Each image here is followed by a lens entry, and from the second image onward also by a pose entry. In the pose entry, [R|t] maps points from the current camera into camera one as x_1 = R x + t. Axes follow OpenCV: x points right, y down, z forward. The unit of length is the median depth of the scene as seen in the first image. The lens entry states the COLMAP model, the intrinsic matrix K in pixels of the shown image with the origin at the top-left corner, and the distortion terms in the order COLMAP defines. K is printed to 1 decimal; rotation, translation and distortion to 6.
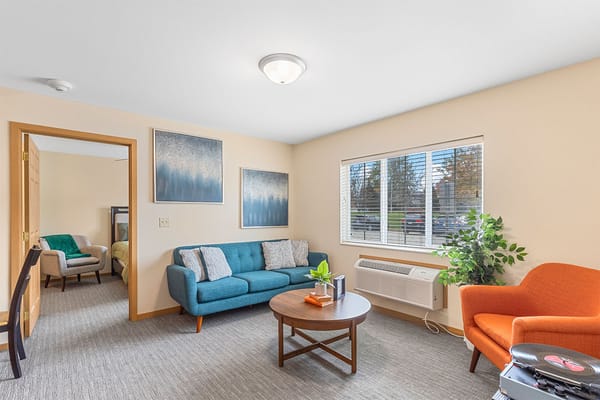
lens RADIAL K [[283.9, 0, 299.6], [0, 283.9, 214.7], [0, 0, 1]] dist [0.002329, -0.000083]
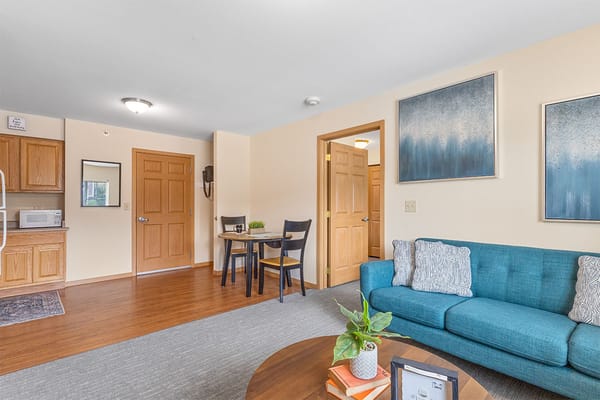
lens RADIAL K [[283.9, 0, 298.7], [0, 283.9, 203.1], [0, 0, 1]] dist [0.002329, -0.000083]
pose [[0.033546, -0.000433, -0.999437, 0.347373], [-0.004022, 0.999992, -0.000568, 0.019535], [0.999429, 0.004039, 0.033544, 0.623775]]
